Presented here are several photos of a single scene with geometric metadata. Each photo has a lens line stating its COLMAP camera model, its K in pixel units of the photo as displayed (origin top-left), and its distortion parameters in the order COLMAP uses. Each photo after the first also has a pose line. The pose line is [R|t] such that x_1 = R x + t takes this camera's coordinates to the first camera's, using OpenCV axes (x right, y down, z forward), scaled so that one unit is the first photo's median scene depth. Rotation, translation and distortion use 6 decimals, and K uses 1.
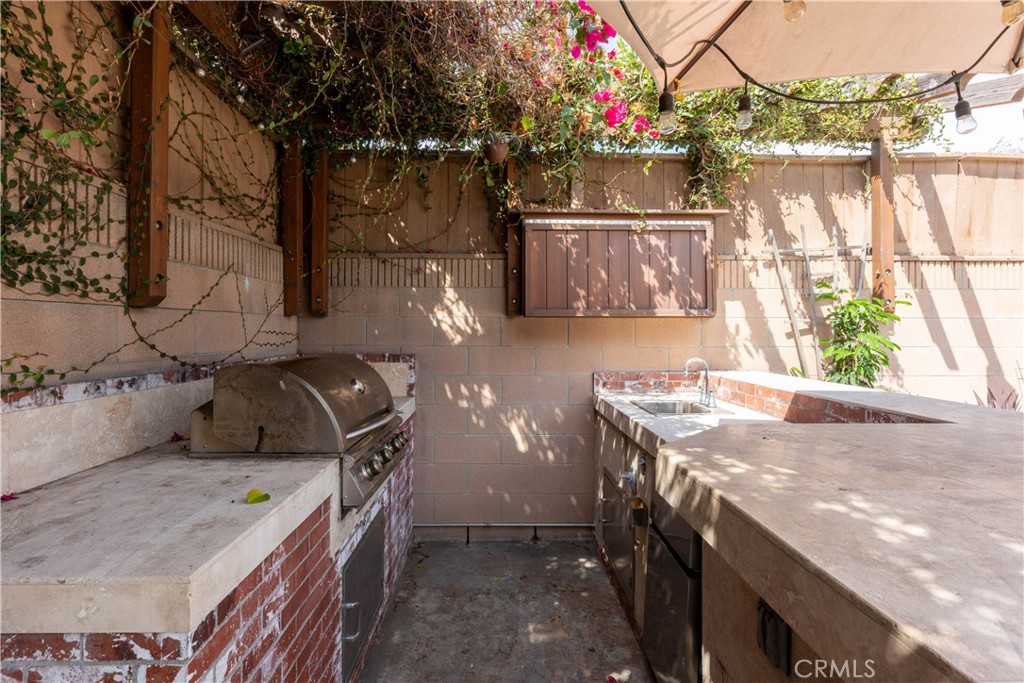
lens RADIAL K [[495.2, 0, 500.2], [0, 495.2, 326.8], [0, 0, 1]] dist [0.002054, -0.002449]
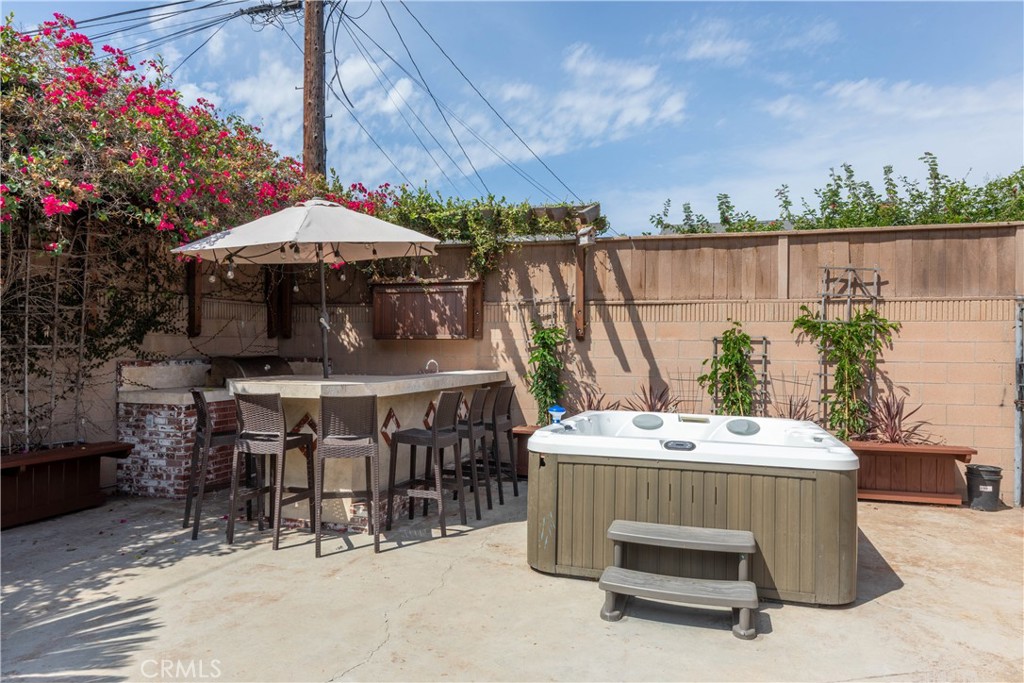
lens RADIAL K [[664.9, 0, 508.3], [0, 664.9, 344.4], [0, 0, 1]] dist [0.001678, -0.002511]
pose [[0.952067, 0.006953, -0.305812, 1.240415], [-0.004540, 0.999953, 0.008601, -0.019475], [0.305857, -0.006801, 0.952053, -1.196535]]
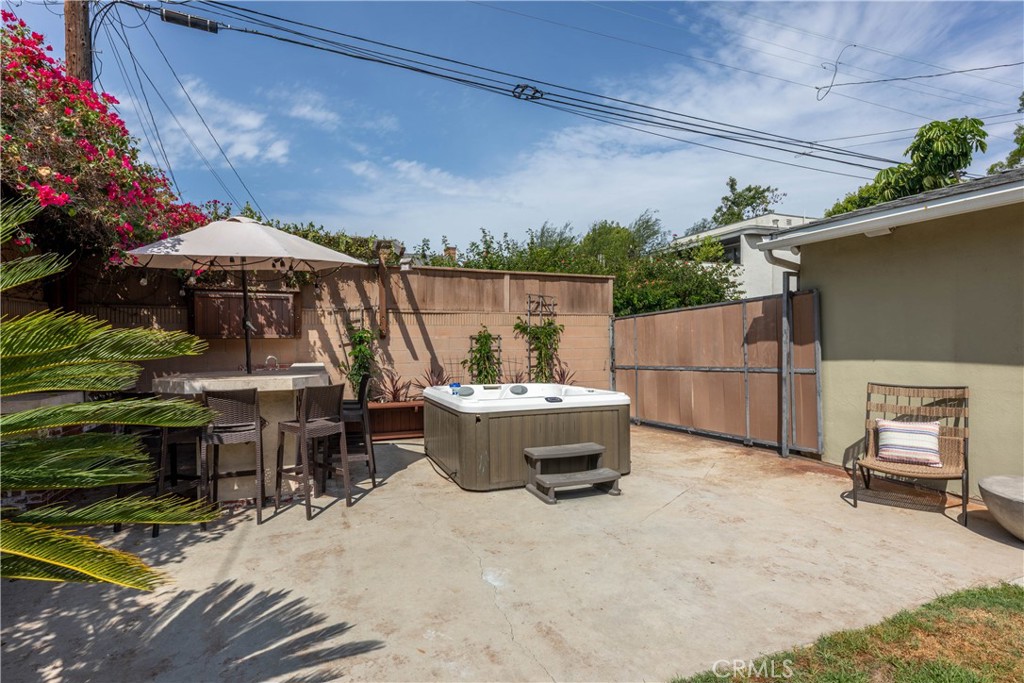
lens RADIAL K [[495.2, 0, 503.3], [0, 495.2, 346.8], [0, 0, 1]] dist [0.002054, -0.002449]
pose [[0.933075, -0.009573, 0.359556, 0.479165], [0.001387, 0.999734, 0.023019, -0.027946], [-0.359680, -0.020980, 0.932840, -1.333219]]
